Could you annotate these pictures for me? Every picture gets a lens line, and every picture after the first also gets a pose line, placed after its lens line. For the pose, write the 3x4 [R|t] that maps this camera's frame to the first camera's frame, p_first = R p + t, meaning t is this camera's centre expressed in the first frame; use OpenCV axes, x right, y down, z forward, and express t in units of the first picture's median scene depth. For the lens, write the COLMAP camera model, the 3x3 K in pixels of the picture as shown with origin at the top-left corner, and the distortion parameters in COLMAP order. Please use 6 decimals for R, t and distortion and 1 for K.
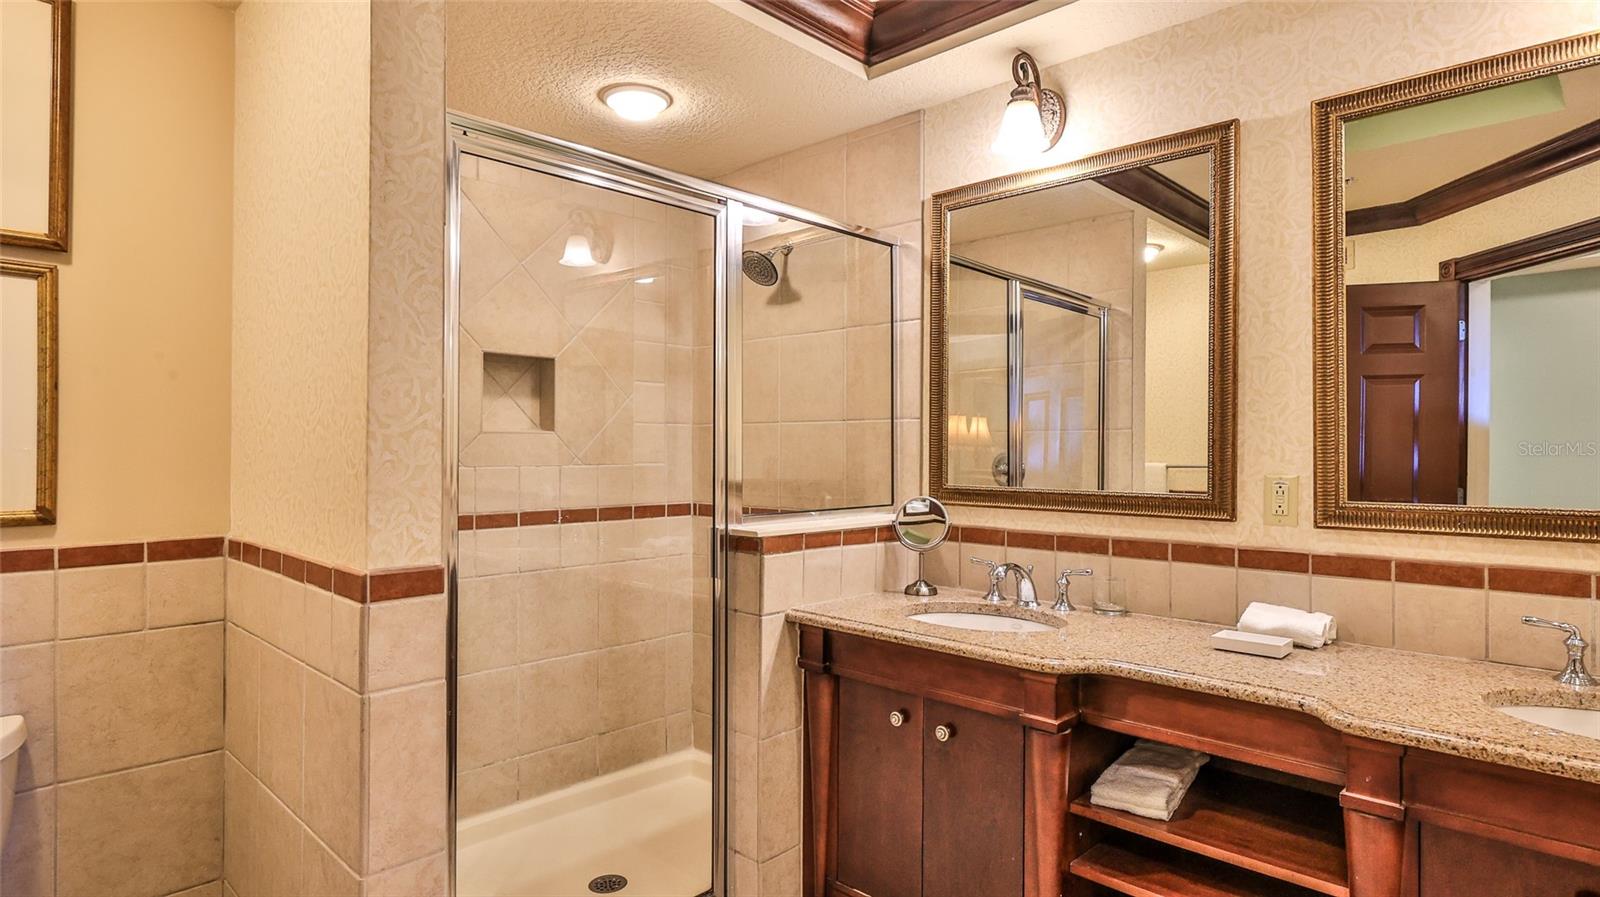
lens RADIAL K [[871.9, 0, 794.8], [0, 871.9, 447.0], [0, 0, 1]] dist [0.002508, -0.000026]
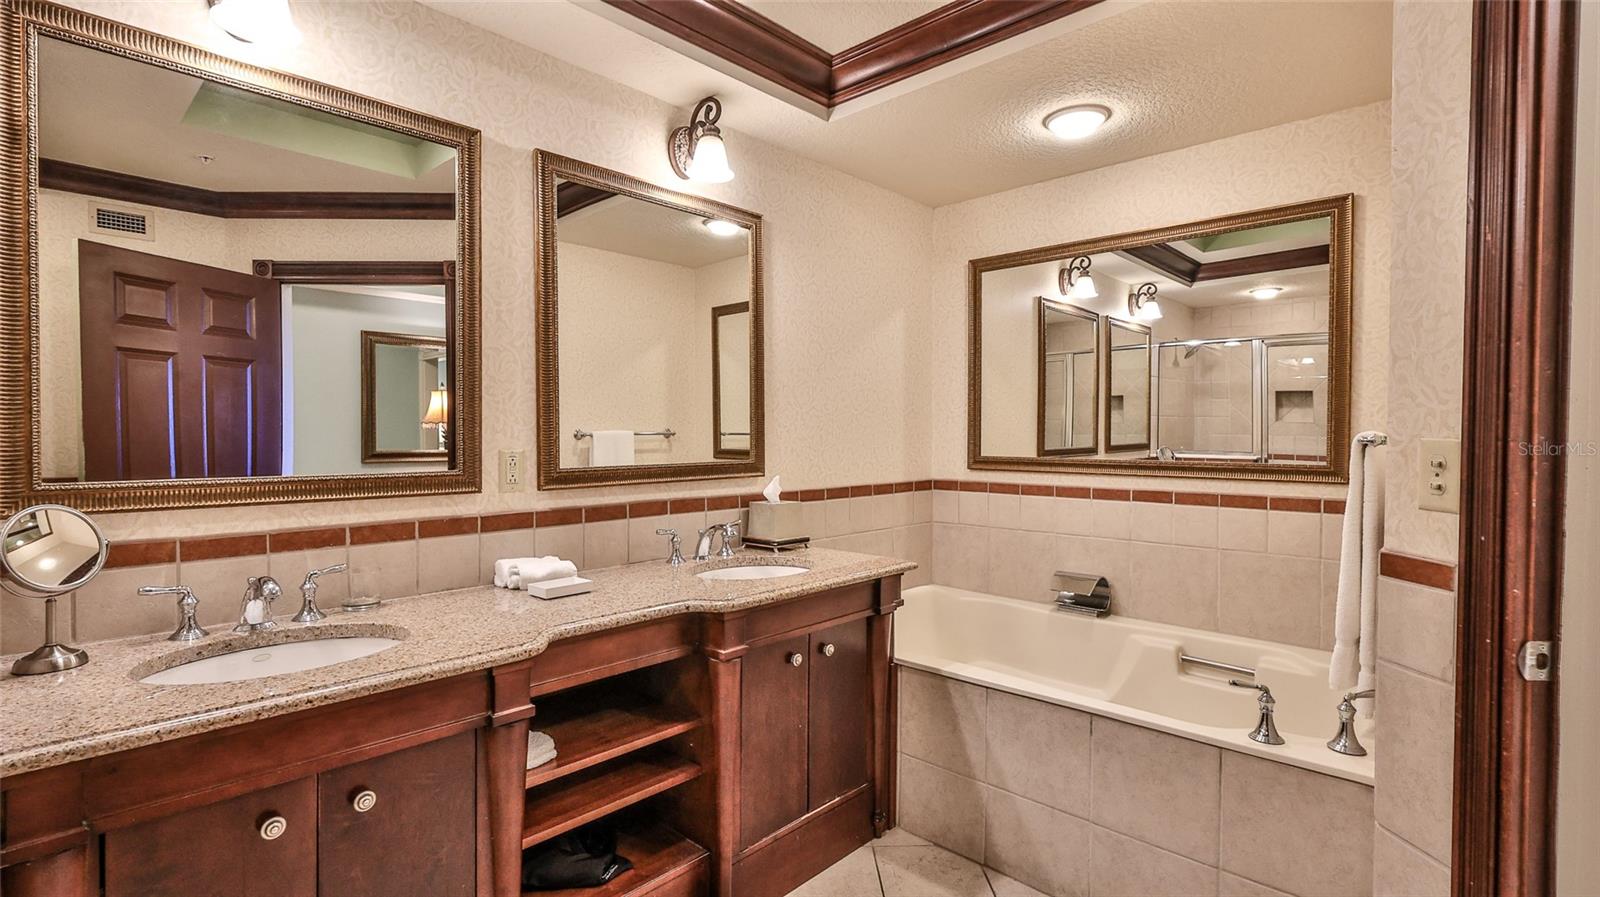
lens RADIAL K [[749.5, 0, 794.3], [0, 749.5, 445.0], [0, 0, 1]] dist [0.018244, -0.000222]
pose [[-0.009785, -0.019633, 0.999759, -0.718493], [-0.003616, 0.999801, 0.019599, 0.006500], [-0.999946, -0.003424, -0.009854, 0.939890]]
